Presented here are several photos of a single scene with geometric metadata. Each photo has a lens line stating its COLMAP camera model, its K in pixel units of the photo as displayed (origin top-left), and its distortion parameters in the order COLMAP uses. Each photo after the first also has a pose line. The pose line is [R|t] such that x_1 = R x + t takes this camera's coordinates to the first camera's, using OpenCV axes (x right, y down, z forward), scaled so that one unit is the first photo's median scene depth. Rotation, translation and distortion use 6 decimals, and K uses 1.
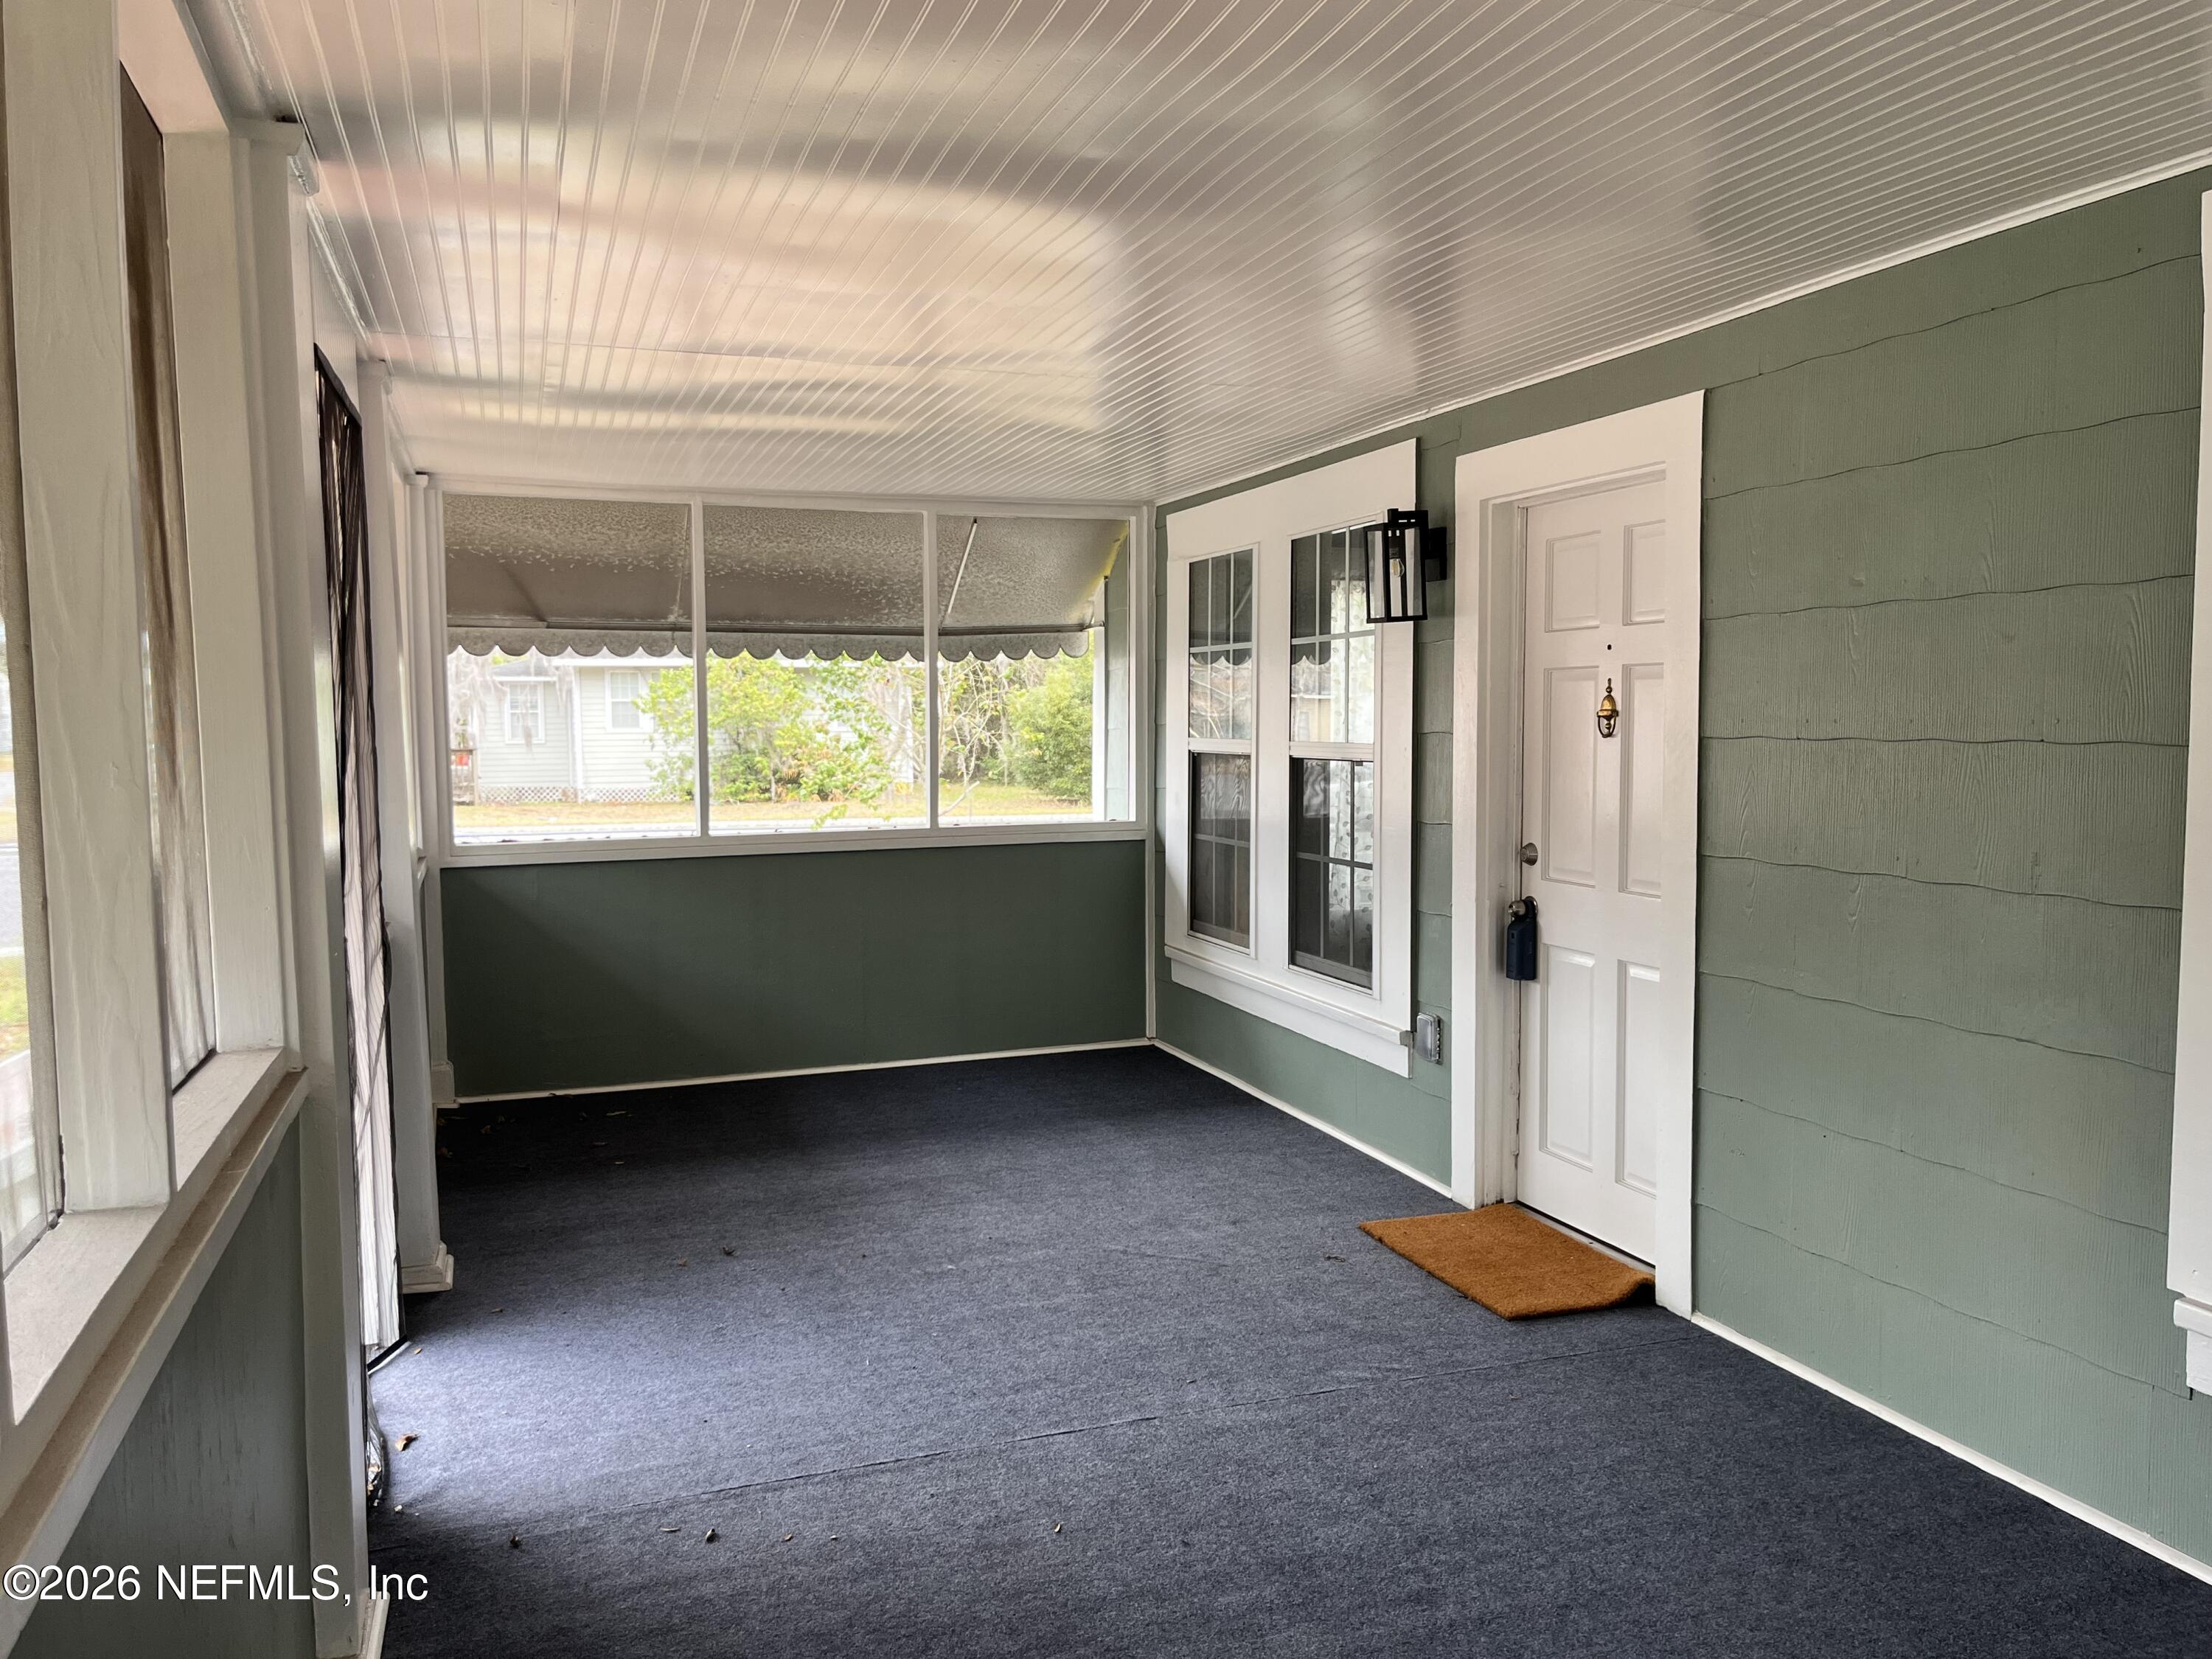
lens RADIAL K [[1675.7, 0, 1096.0], [0, 1675.7, 838.4], [0, 0, 1]] dist [0.060994, -0.083723]
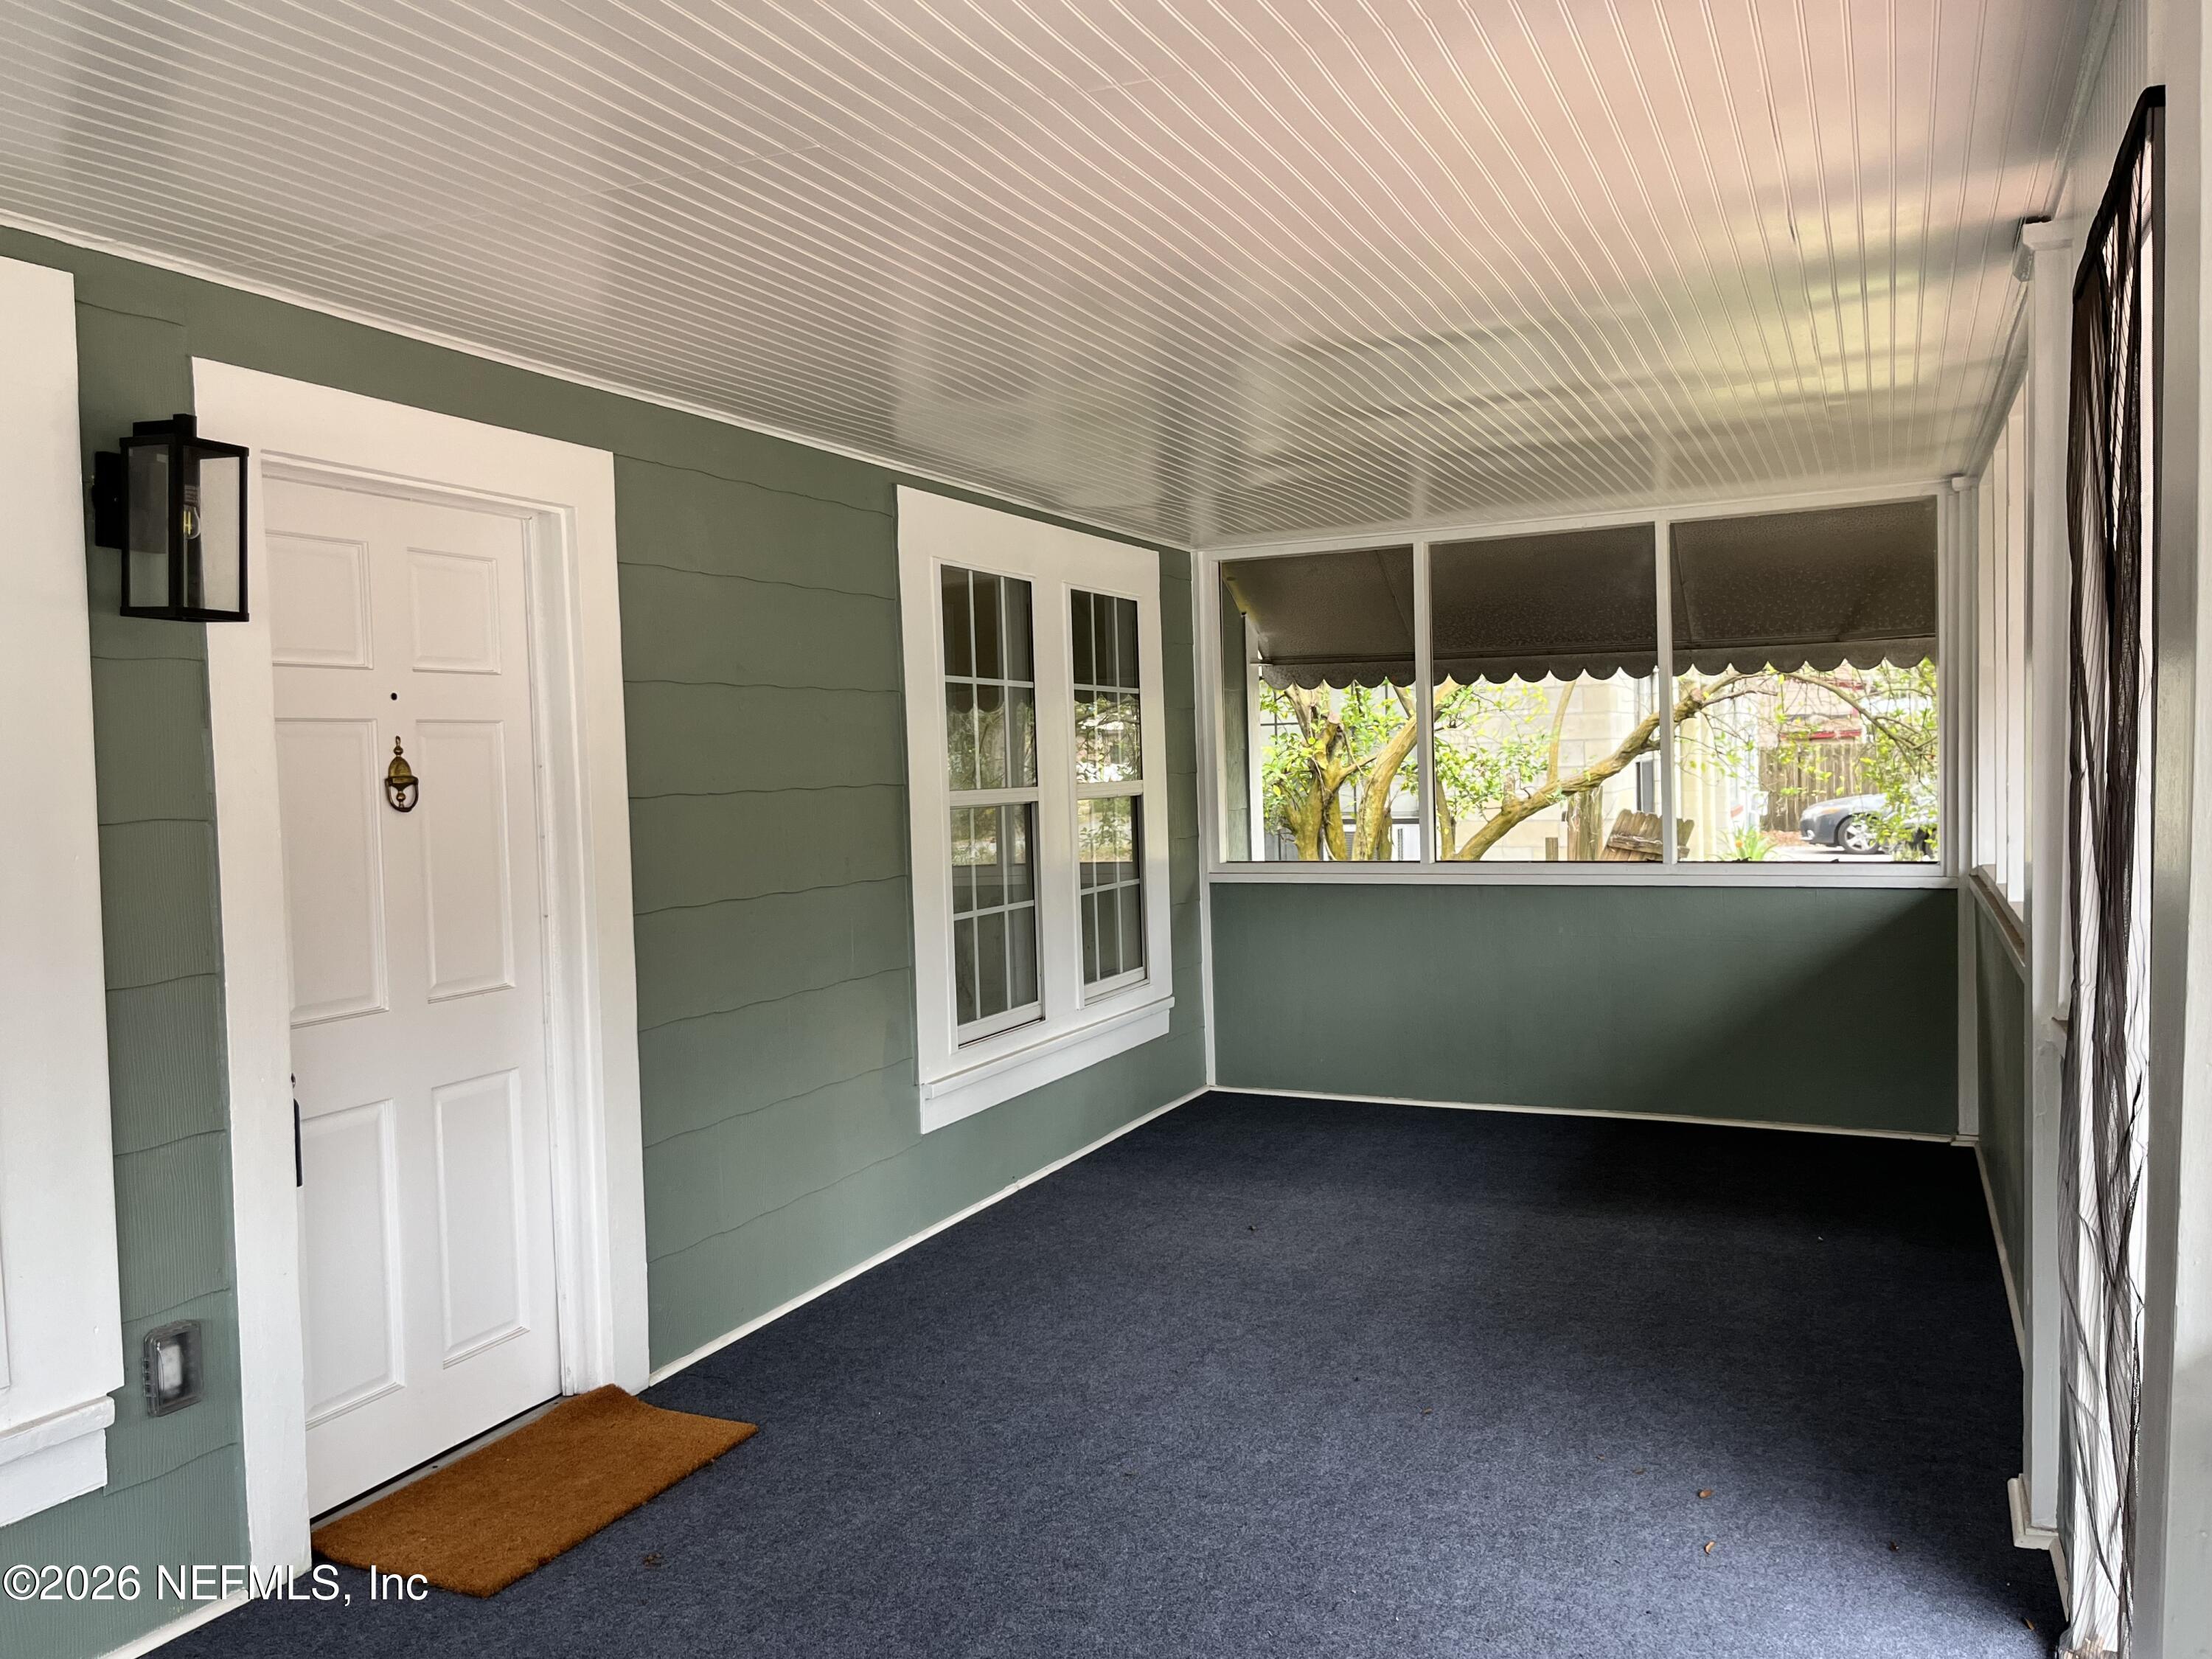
lens RADIAL K [[1675.7, 0, 1095.9], [0, 1675.7, 831.6], [0, 0, 1]] dist [0.060994, -0.083723]
pose [[-0.716973, -0.001461, 0.697099, -0.533968], [0.087925, 0.991822, 0.092510, -0.107151], [-0.691534, 0.127619, -0.710981, 1.509418]]
